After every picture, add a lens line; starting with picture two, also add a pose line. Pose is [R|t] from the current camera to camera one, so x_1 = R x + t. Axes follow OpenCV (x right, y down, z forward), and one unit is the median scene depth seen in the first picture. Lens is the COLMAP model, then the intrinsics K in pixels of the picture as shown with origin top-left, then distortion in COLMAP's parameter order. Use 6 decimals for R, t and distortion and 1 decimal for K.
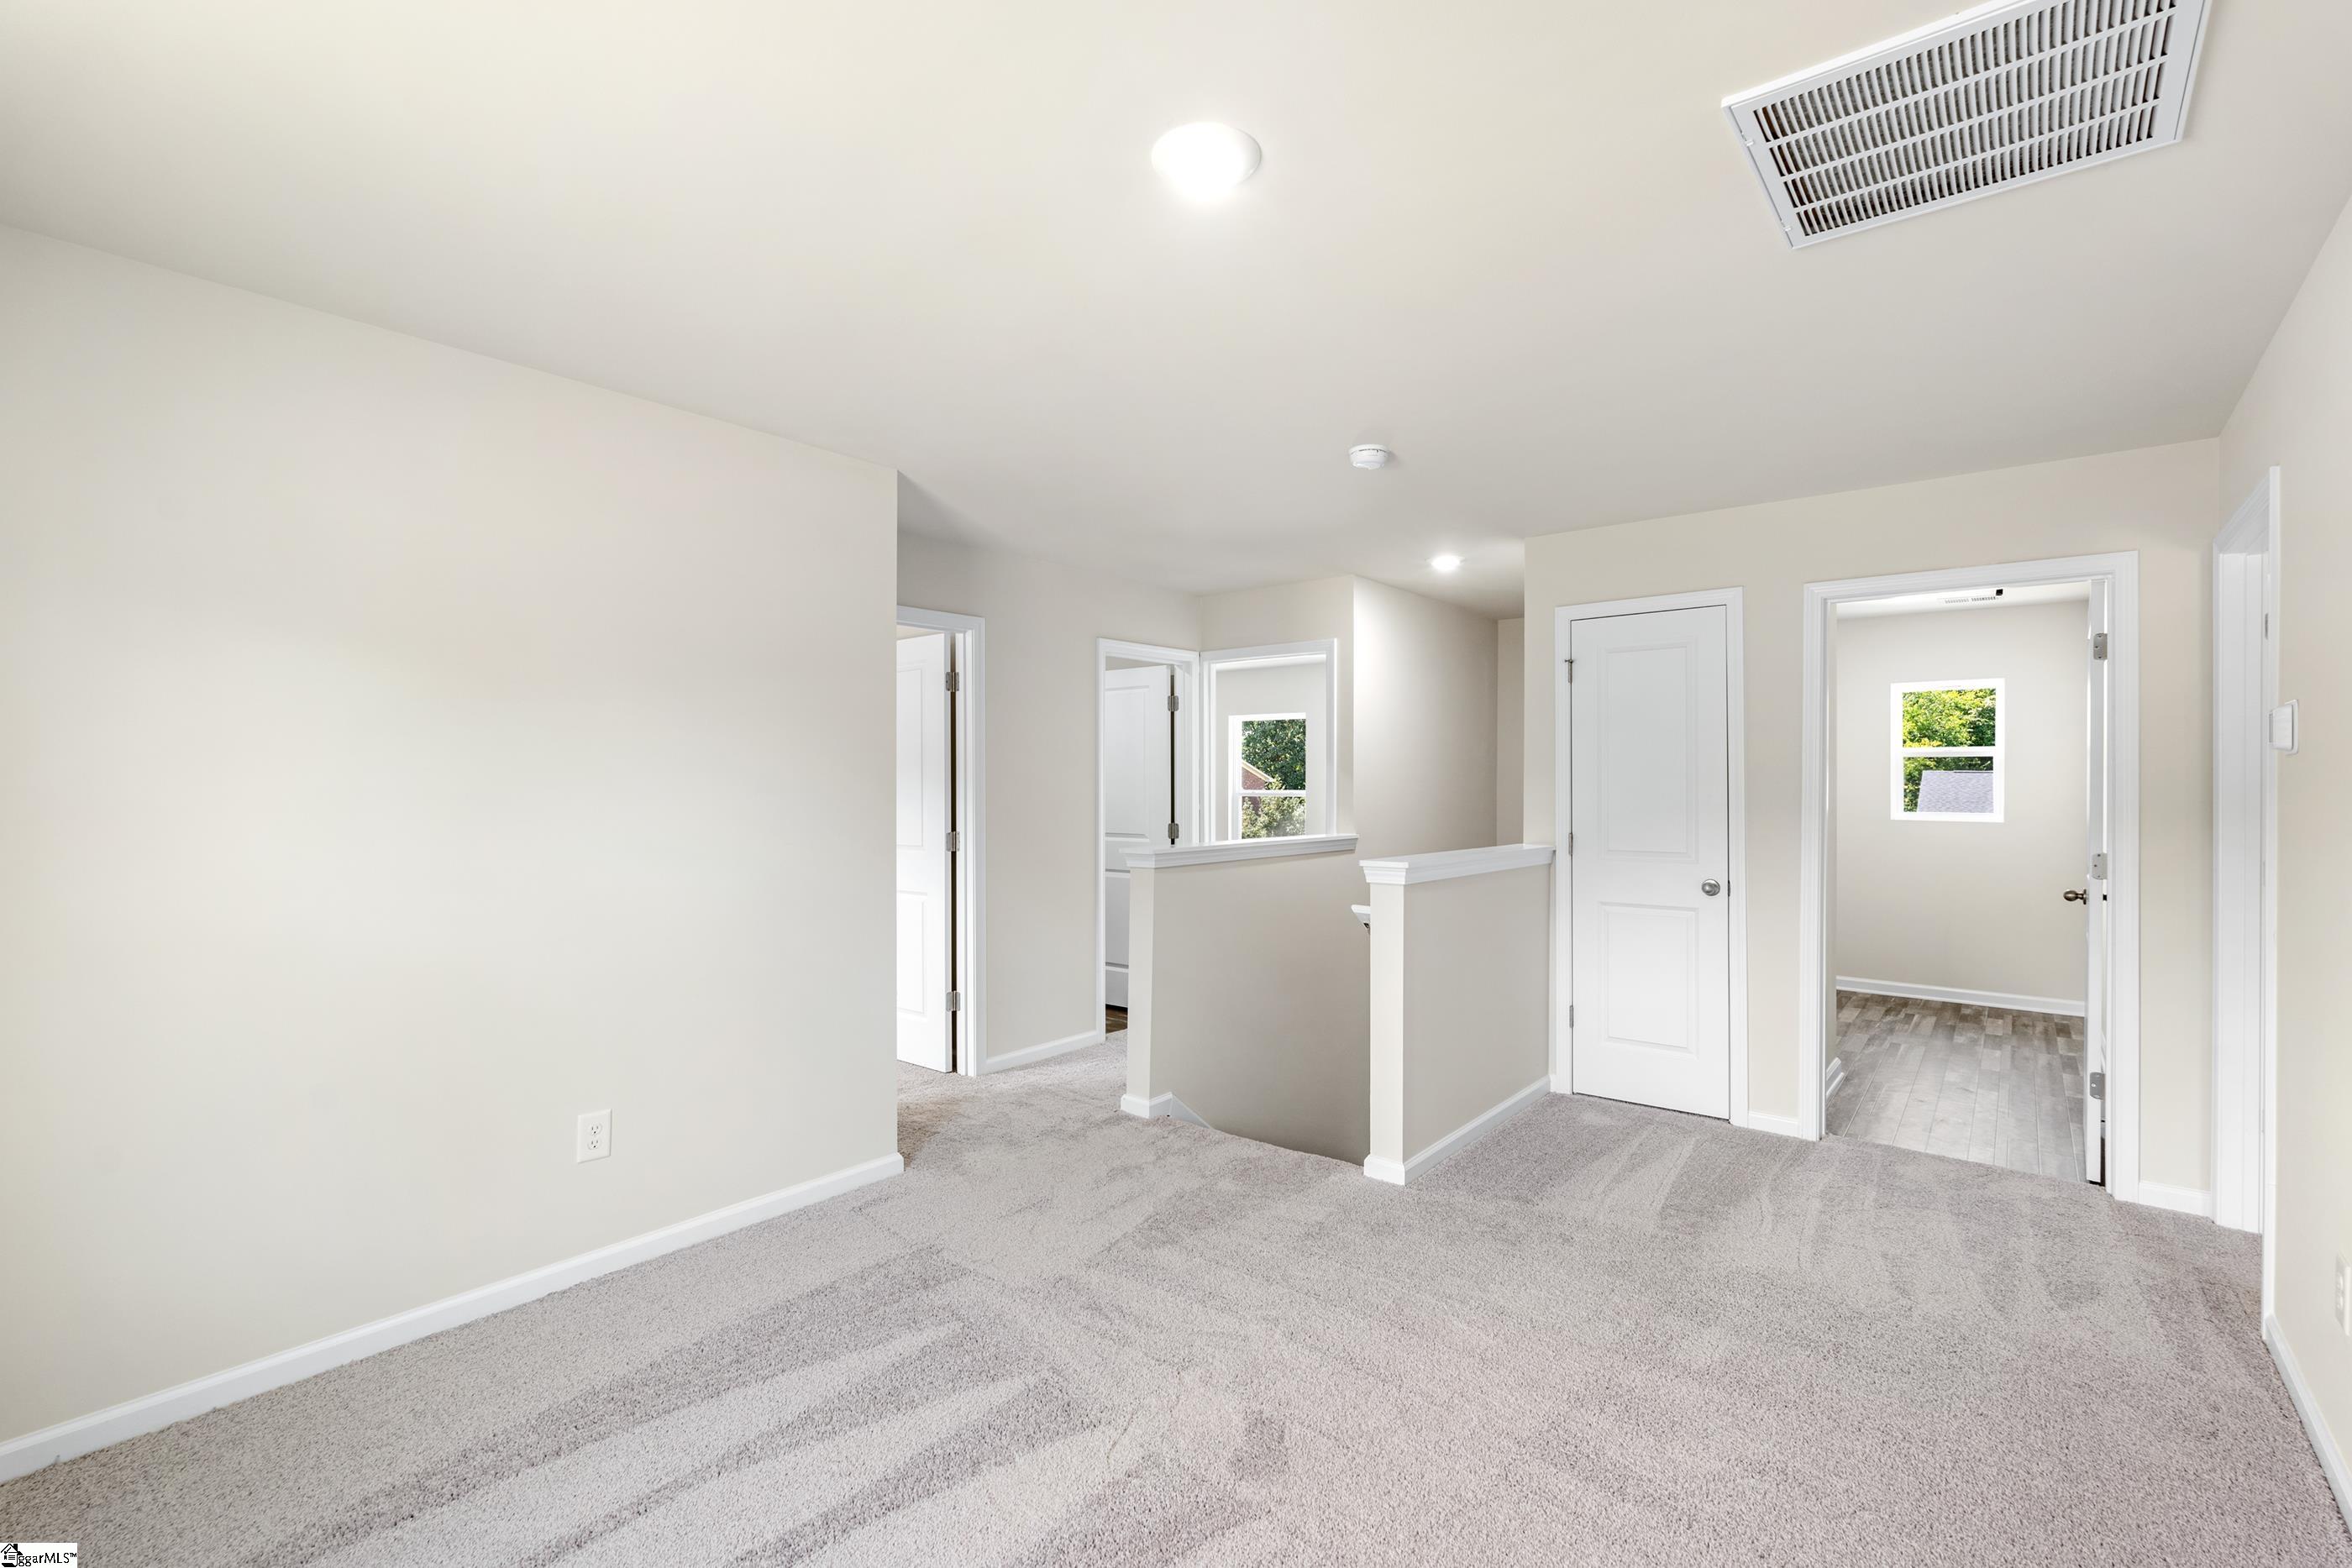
lens RADIAL K [[1036.3, 0, 1179.2], [0, 1036.3, 791.9], [0, 0, 1]] dist [-0.005619, 0.000604]
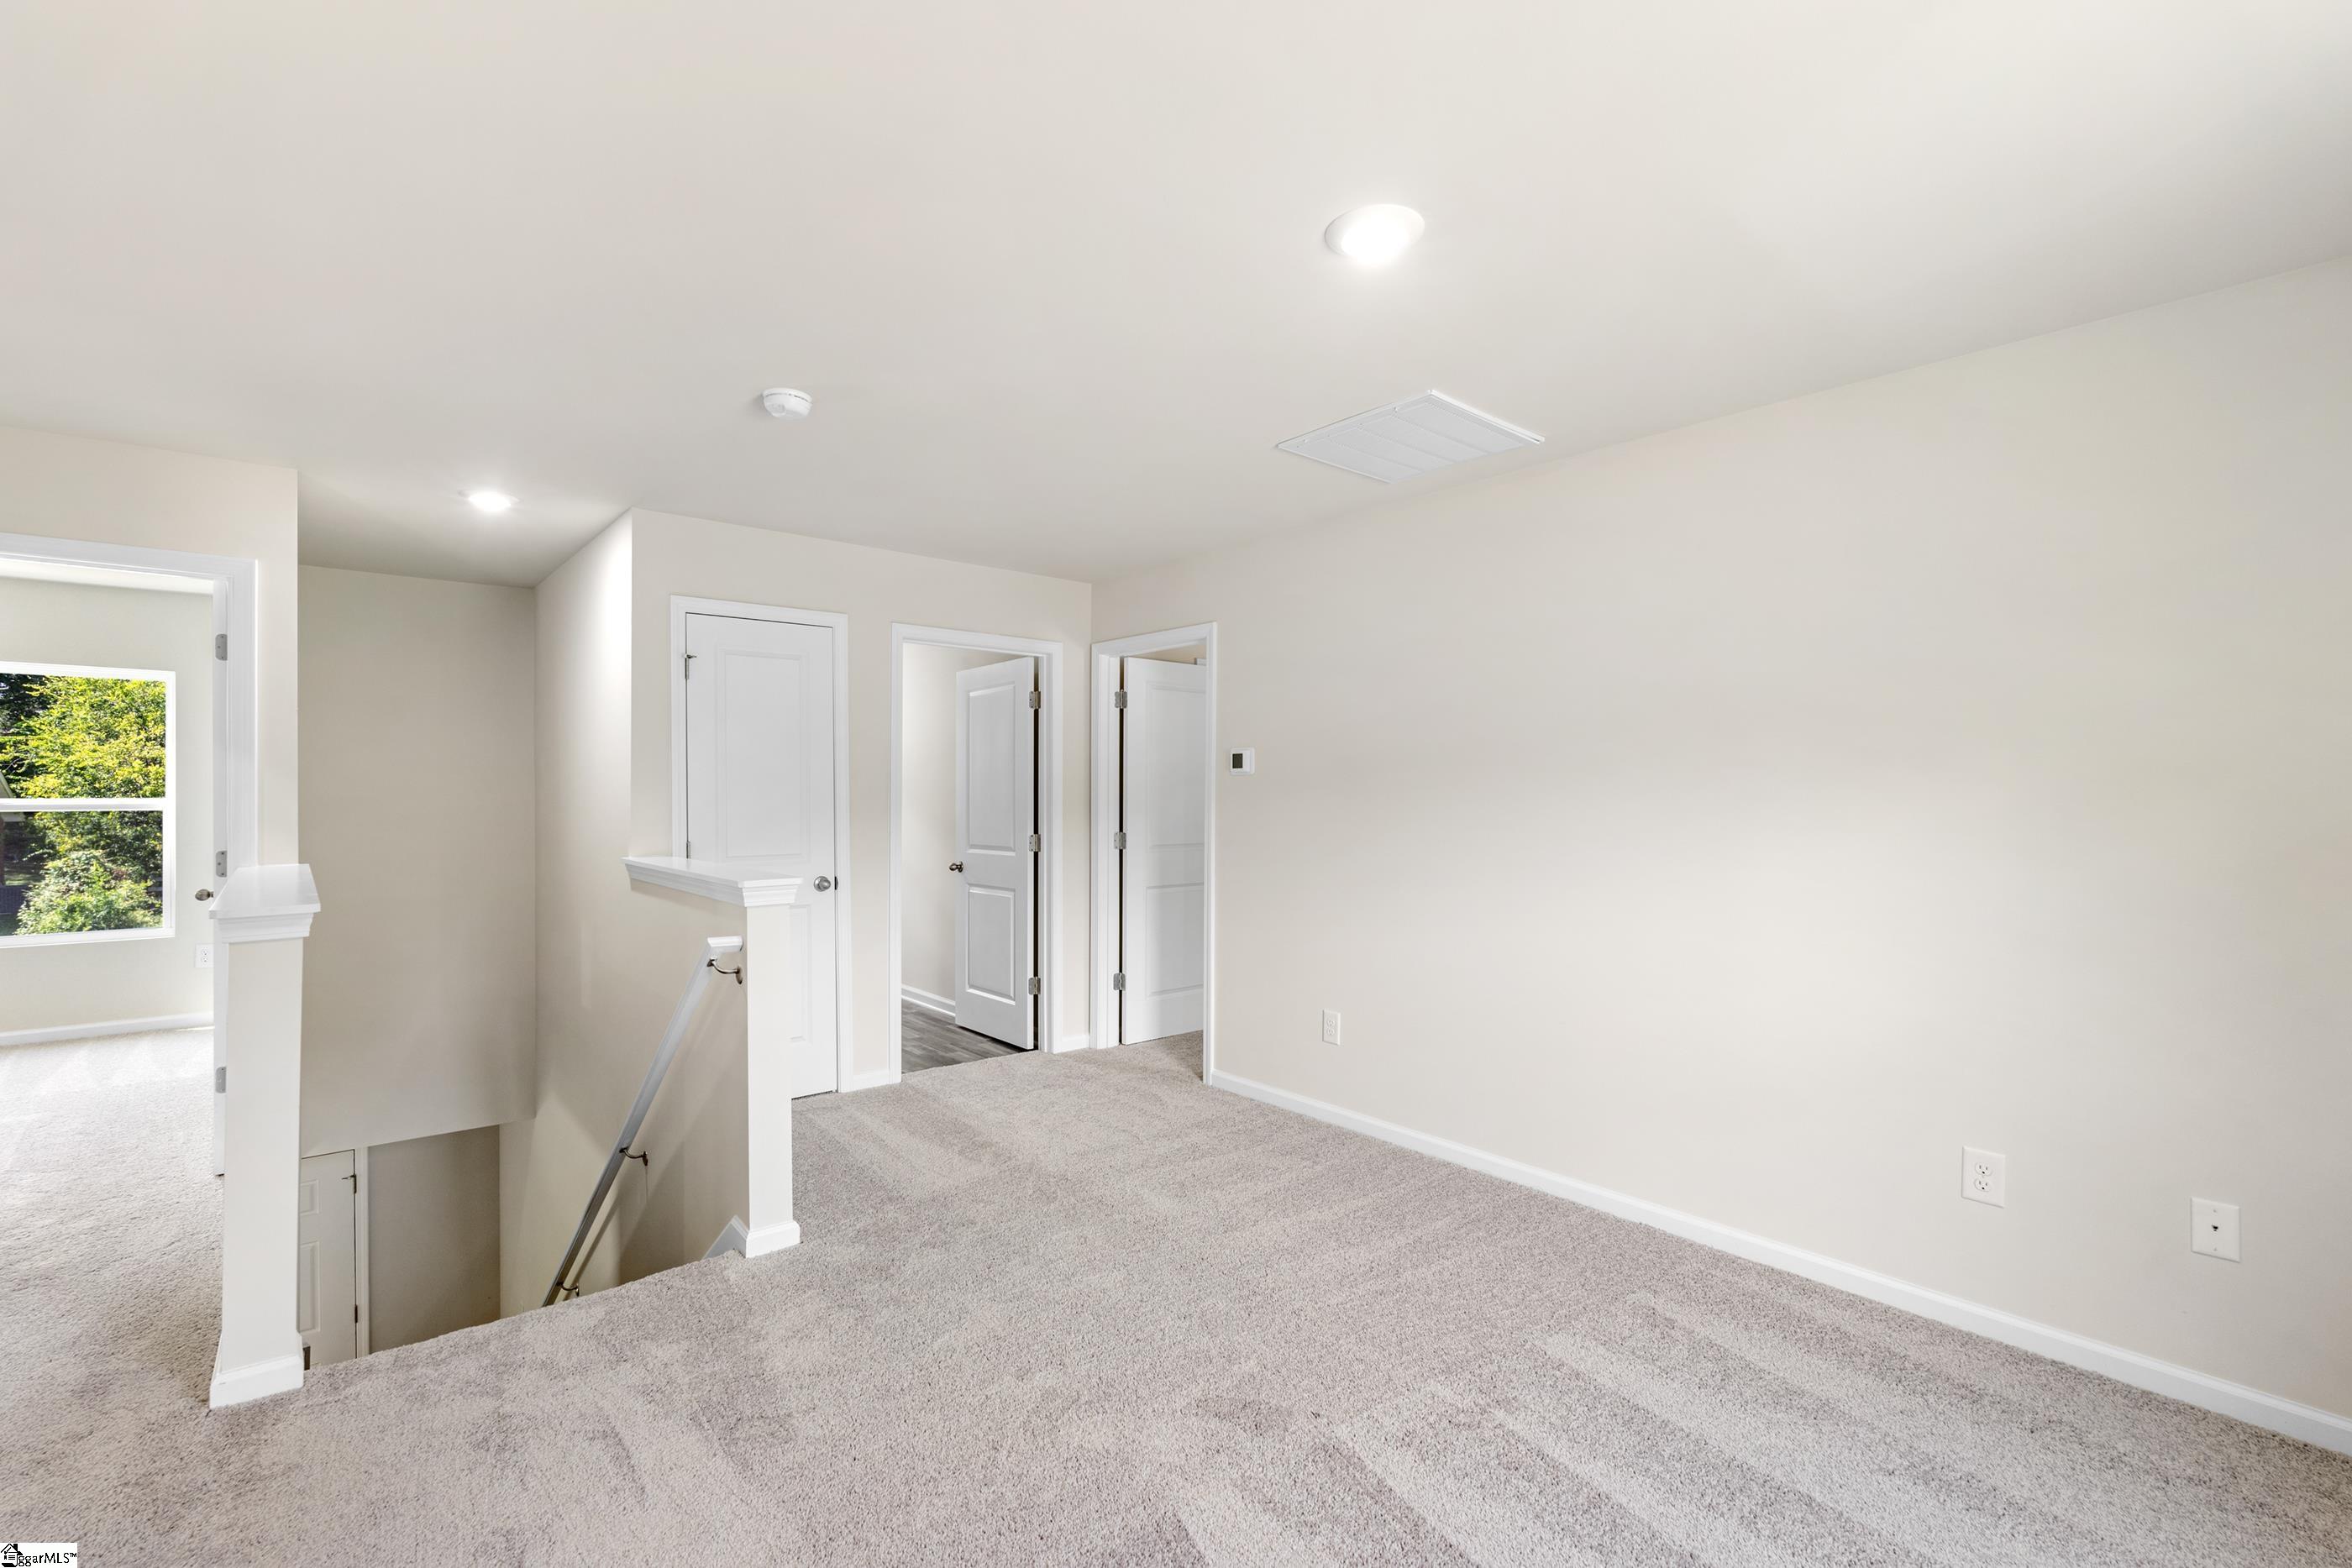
lens RADIAL K [[1036.3, 0, 1175.5], [0, 1036.3, 799.6], [0, 0, 1]] dist [-0.005619, 0.000604]
pose [[0.176262, -0.009377, 0.984299, -0.506322], [0.008182, 0.999934, 0.008061, -0.002400], [-0.984309, 0.006633, 0.176327, 0.449824]]
